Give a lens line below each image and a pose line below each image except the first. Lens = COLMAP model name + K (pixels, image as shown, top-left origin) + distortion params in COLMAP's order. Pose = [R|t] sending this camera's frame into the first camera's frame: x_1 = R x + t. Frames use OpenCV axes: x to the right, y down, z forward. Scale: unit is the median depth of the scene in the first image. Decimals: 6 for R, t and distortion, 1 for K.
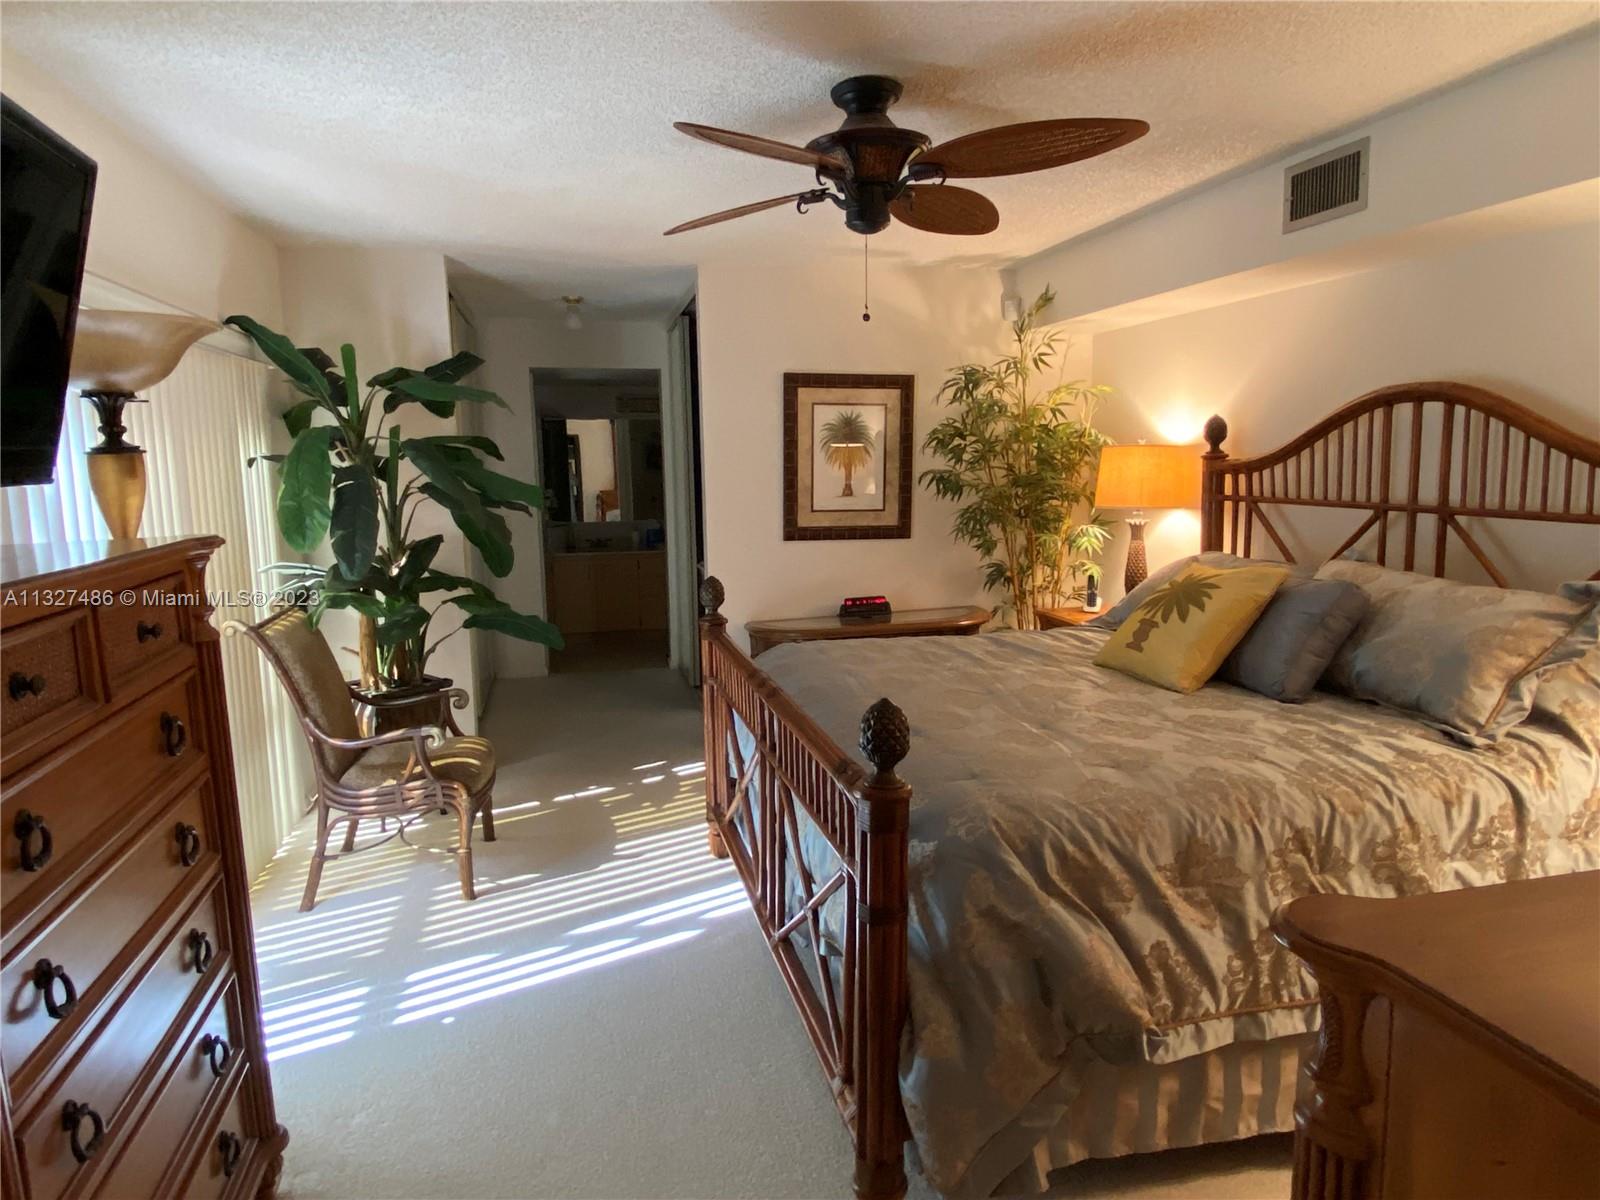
lens RADIAL K [[1015.5, 0, 800.0], [0, 1015.5, 600.0], [0, 0, 1]] dist [0.003386, -0.000015]
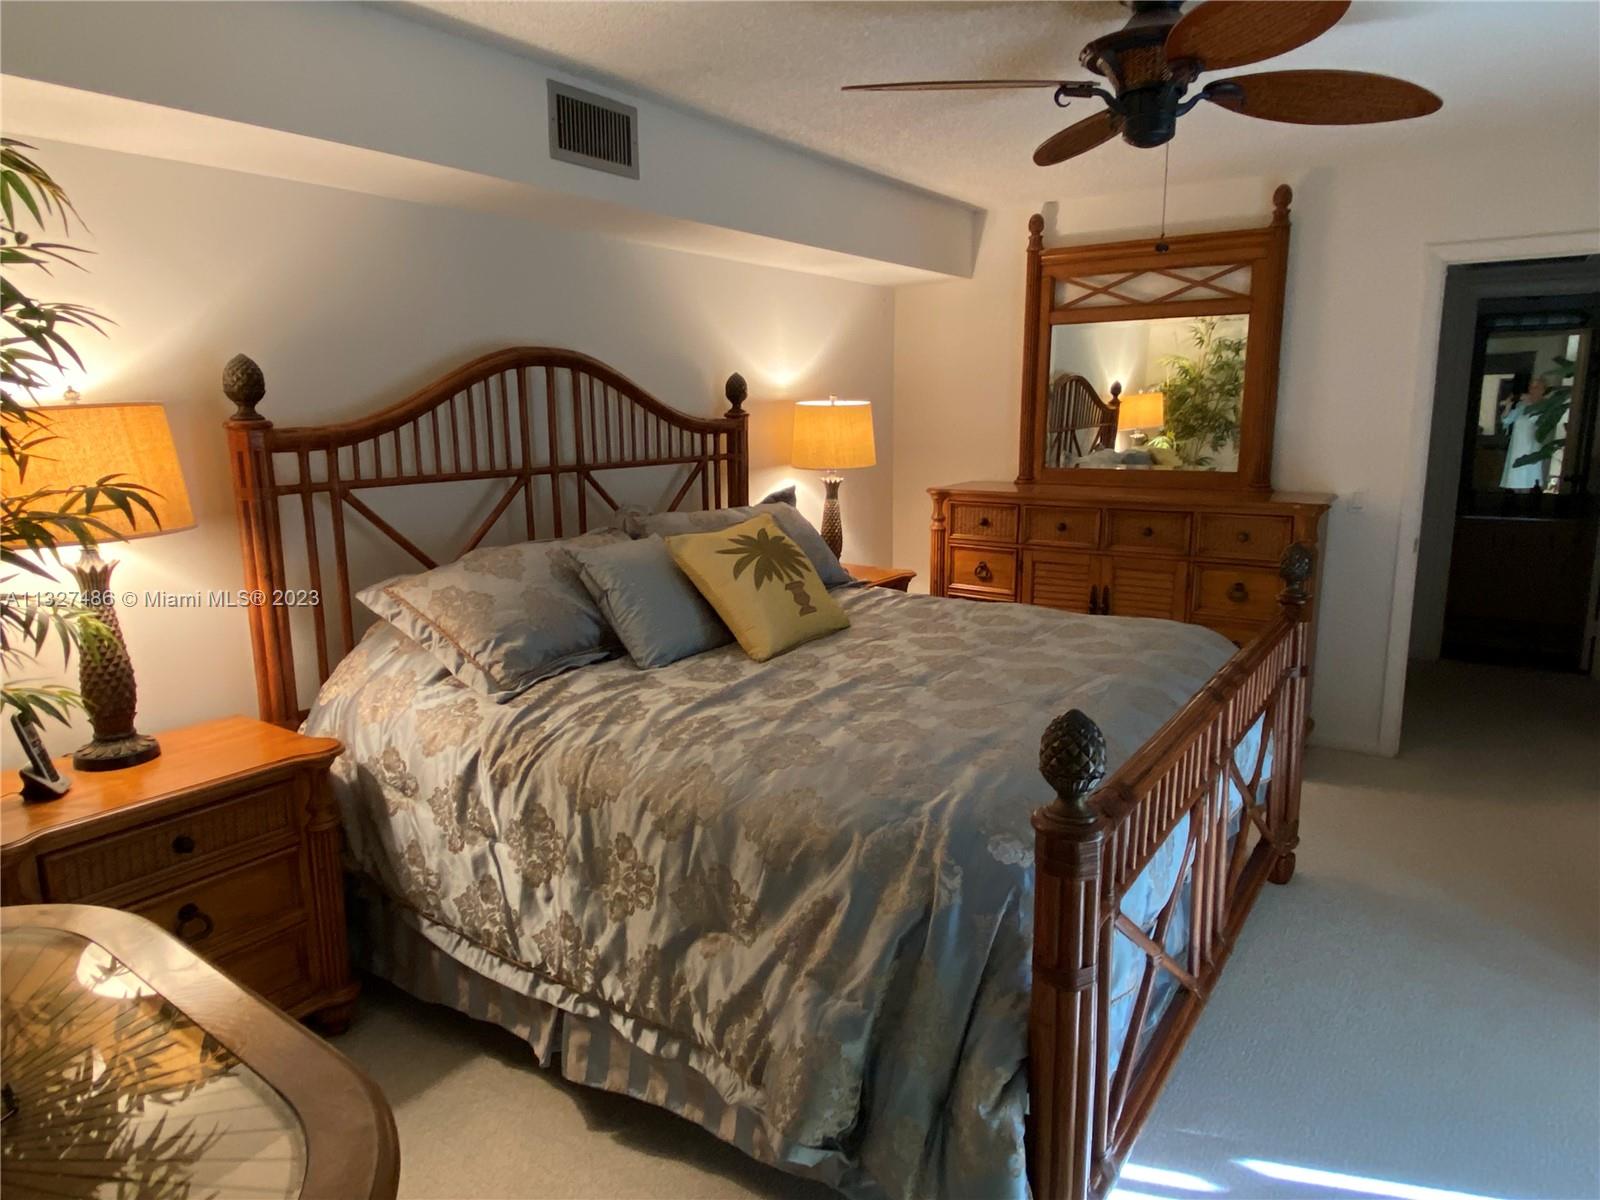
lens RADIAL K [[1015.5, 0, 800.0], [0, 1015.5, 600.0], [0, 0, 1]] dist [0.003386, -0.000015]
pose [[-0.661289, -0.117084, 0.740937, -0.336549], [0.128553, 0.955442, 0.265714, -0.200892], [-0.739034, 0.270964, -0.616772, 1.451510]]
